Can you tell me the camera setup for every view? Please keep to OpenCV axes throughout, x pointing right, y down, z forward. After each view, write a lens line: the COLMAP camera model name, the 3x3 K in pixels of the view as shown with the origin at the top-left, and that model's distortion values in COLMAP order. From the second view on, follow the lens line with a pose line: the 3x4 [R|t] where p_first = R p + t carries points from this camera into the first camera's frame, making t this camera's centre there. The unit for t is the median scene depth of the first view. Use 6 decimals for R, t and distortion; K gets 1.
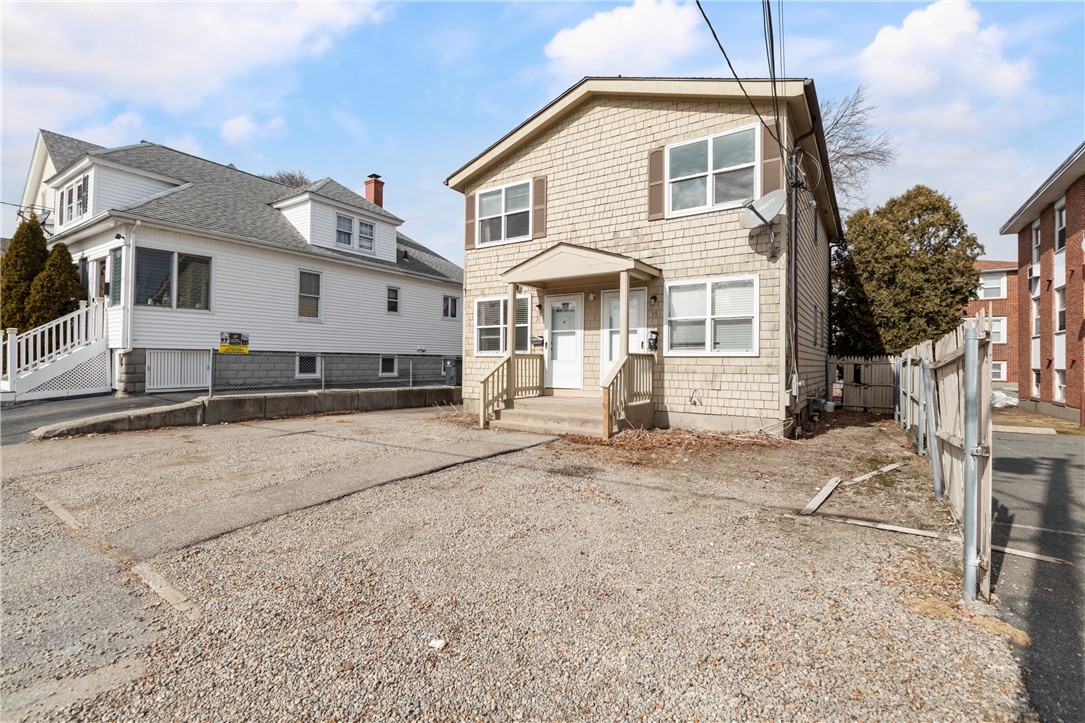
lens RADIAL K [[495.4, 0, 540.8], [0, 495.4, 357.1], [0, 0, 1]] dist [-0.000937, 0.001077]
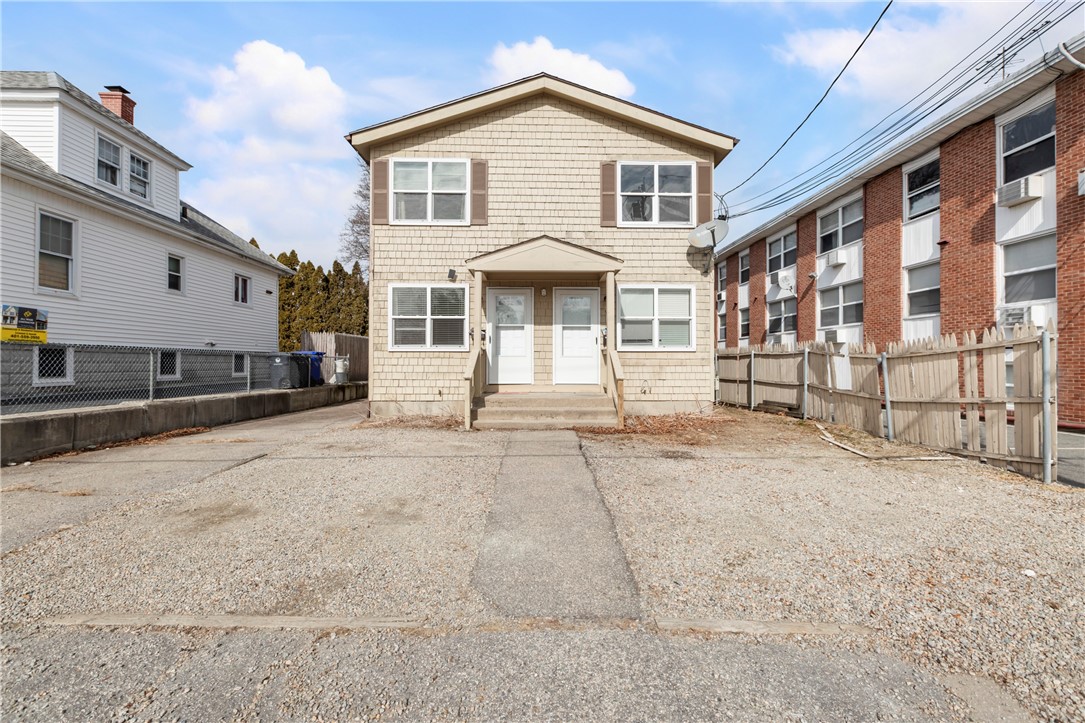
lens RADIAL K [[495.4, 0, 546.3], [0, 495.4, 359.0], [0, 0, 1]] dist [-0.000937, 0.001077]
pose [[0.811799, -0.003206, 0.583929, -0.449085], [0.000210, 0.999986, 0.005199, 0.008511], [-0.583937, -0.004098, 0.811788, 0.163910]]
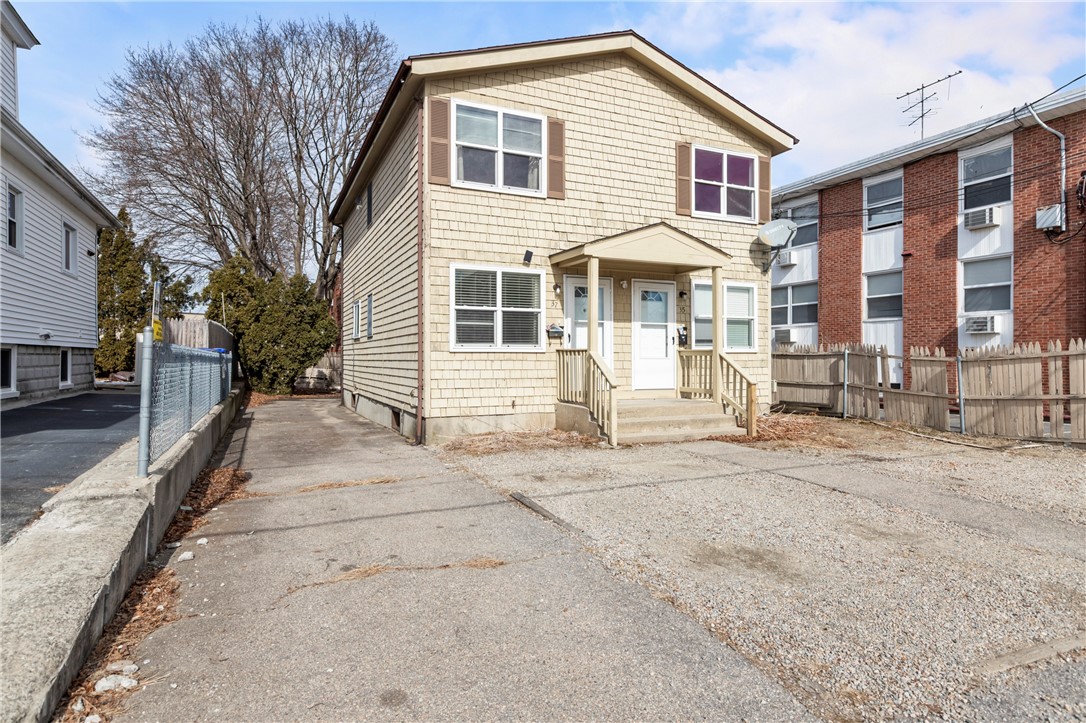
lens RADIAL K [[607.5, 0, 553.4], [0, 607.5, 359.4], [0, 0, 1]] dist [0.006491, -0.002806]
pose [[0.507218, -0.011859, 0.861736, -0.825298], [-0.003621, 0.999867, 0.015891, -0.004868], [-0.861810, -0.011181, 0.507108, 0.521569]]
